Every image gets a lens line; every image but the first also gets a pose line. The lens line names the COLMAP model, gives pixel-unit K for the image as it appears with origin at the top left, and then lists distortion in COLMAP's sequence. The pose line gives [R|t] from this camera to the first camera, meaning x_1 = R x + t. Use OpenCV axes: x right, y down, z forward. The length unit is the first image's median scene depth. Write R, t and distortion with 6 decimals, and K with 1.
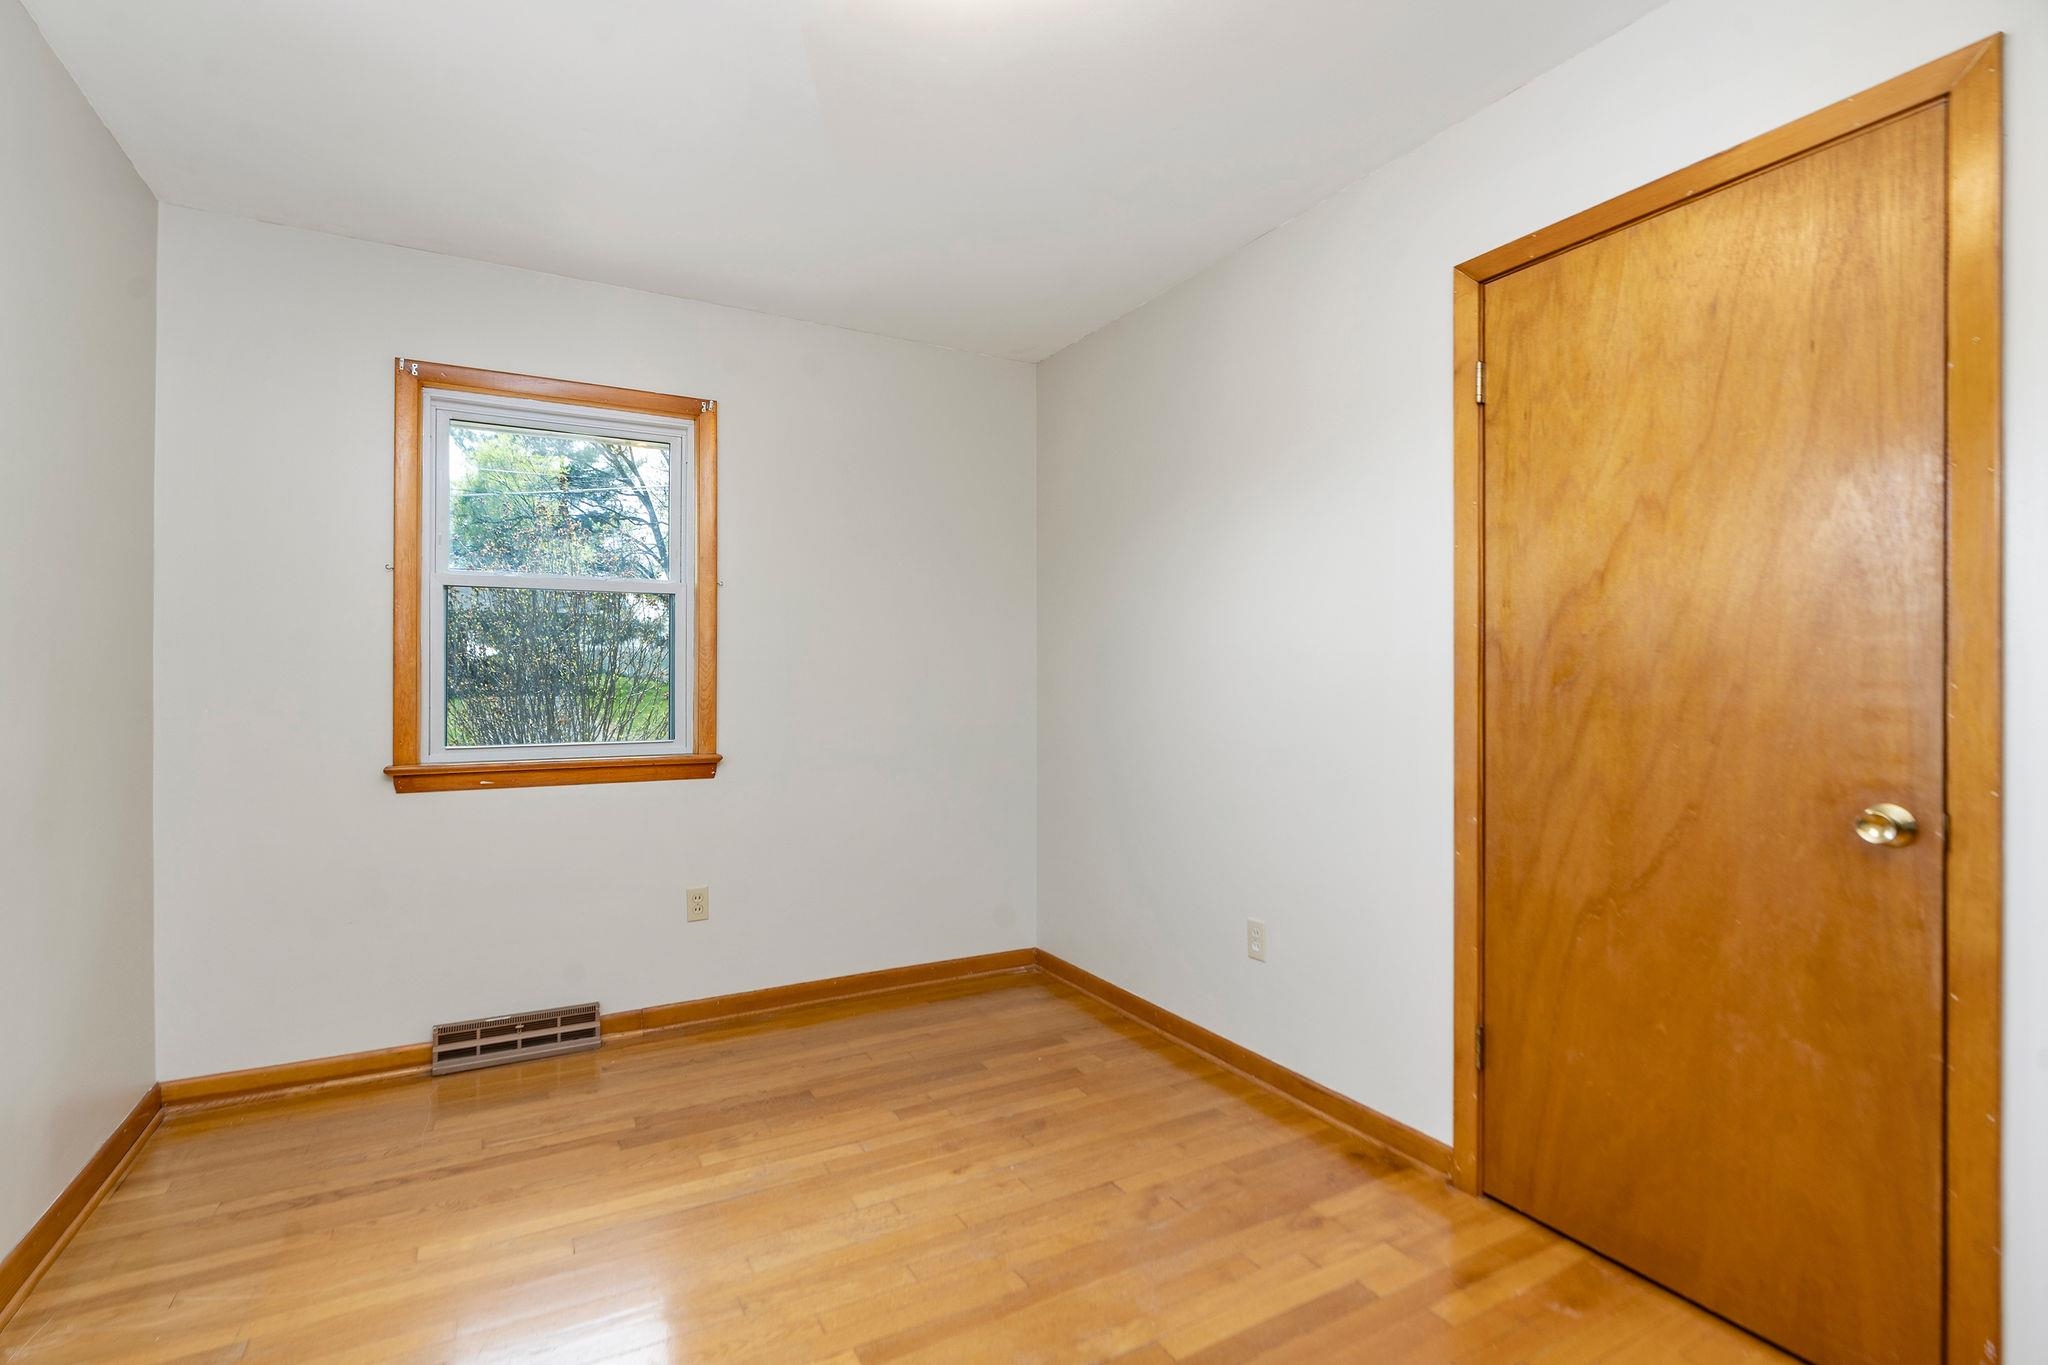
lens RADIAL K [[949.7, 0, 1012.4], [0, 949.7, 670.3], [0, 0, 1]] dist [-0.011309, 0.002042]
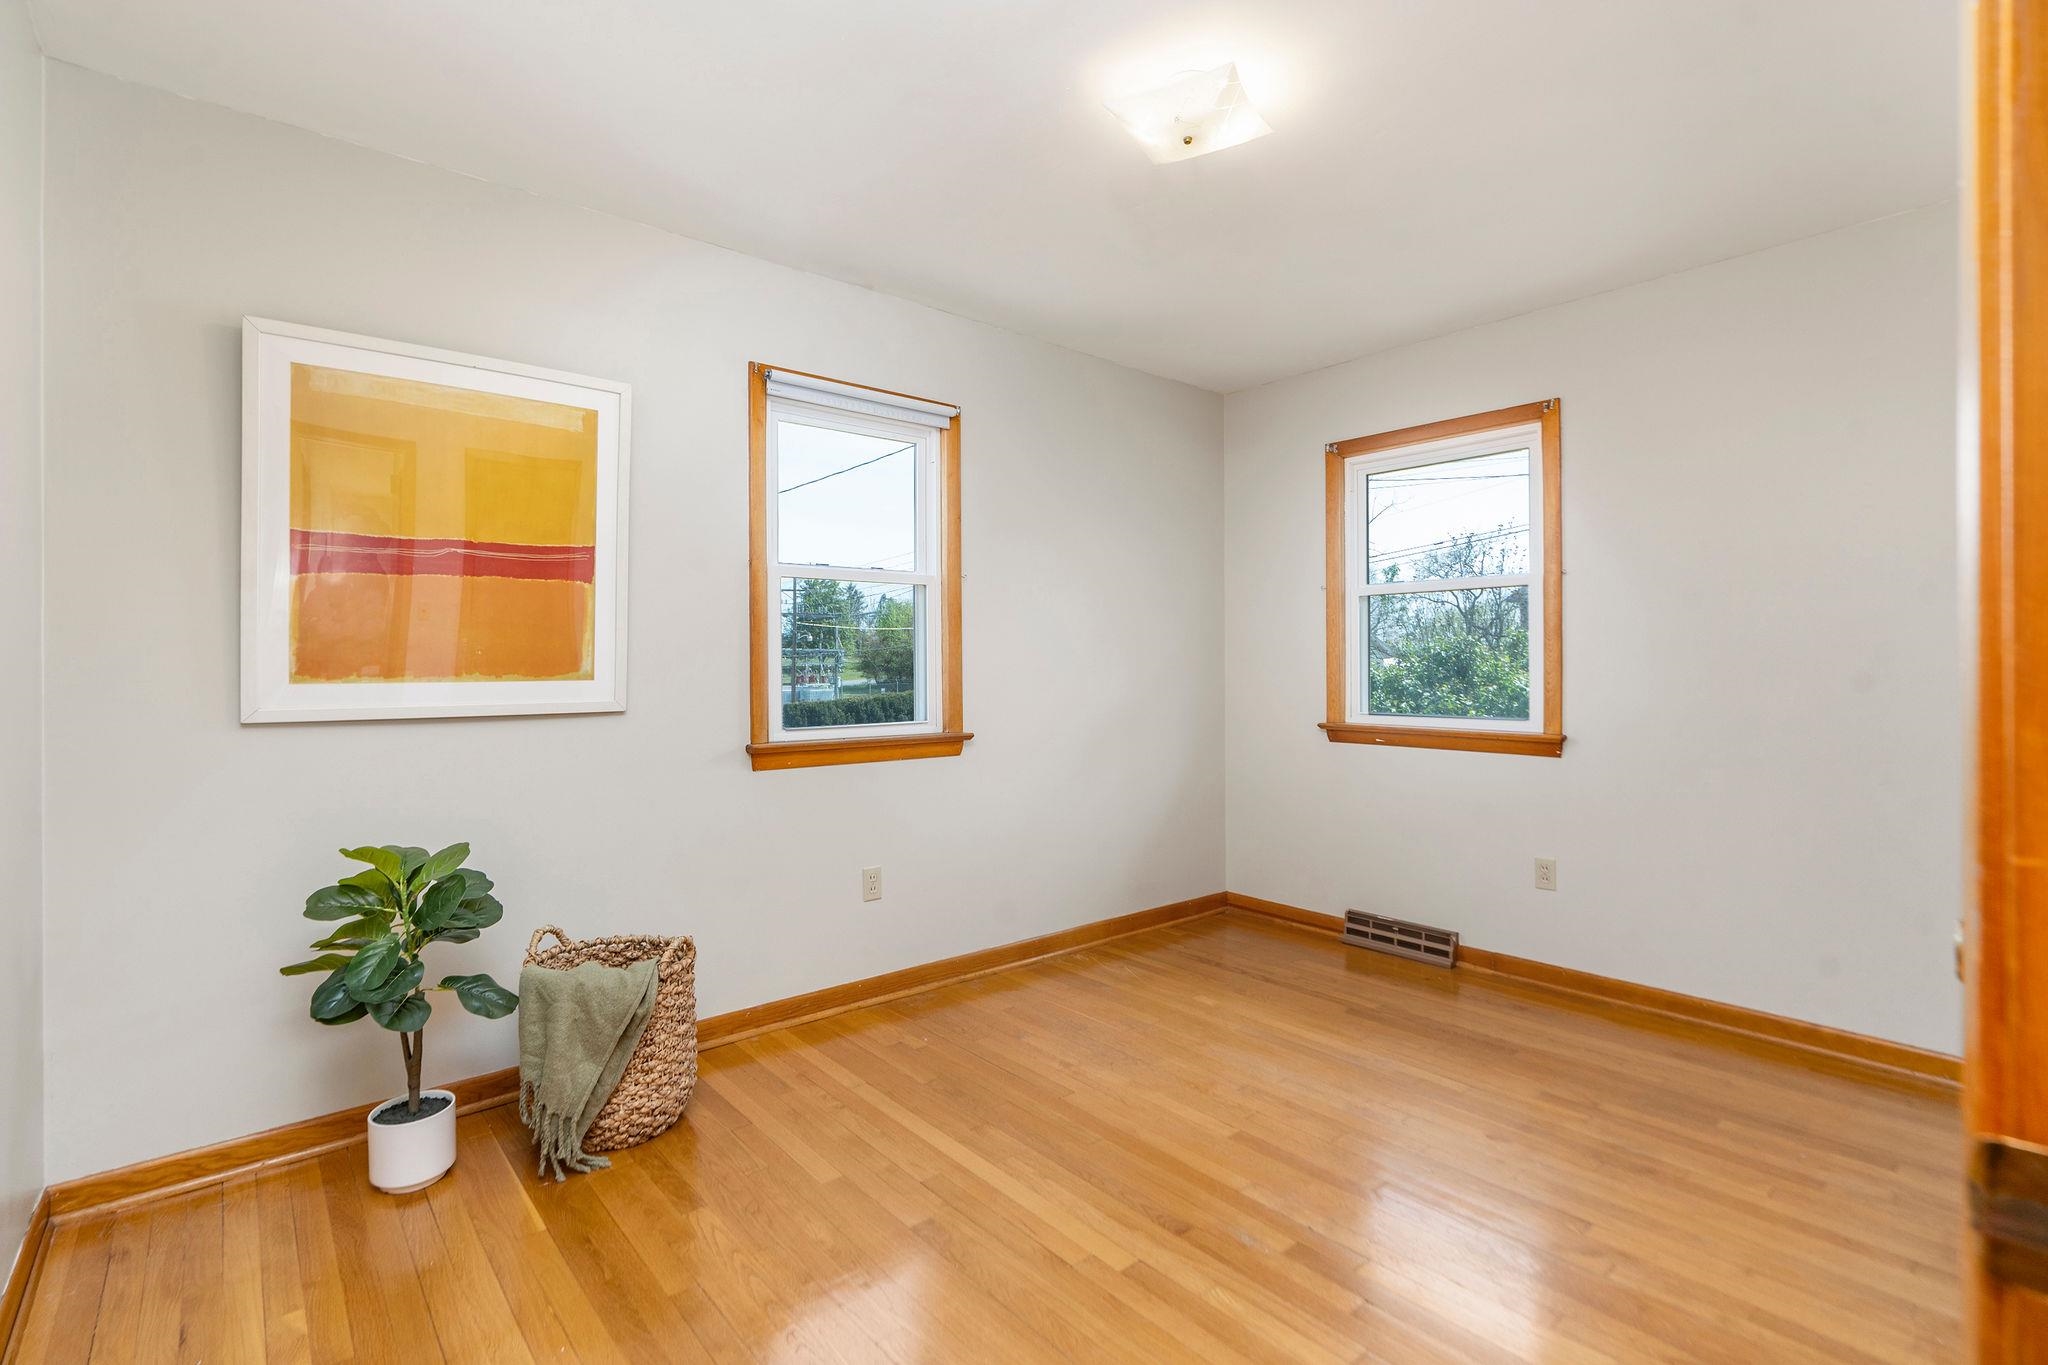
lens RADIAL K [[949.7, 0, 1011.2], [0, 949.7, 668.2], [0, 0, 1]] dist [-0.011309, 0.002042]
pose [[0.190104, 0.001936, -0.981762, 0.677809], [0.003568, 0.999990, 0.002663, 0.011194], [0.981758, -0.004009, 0.190095, 0.235083]]
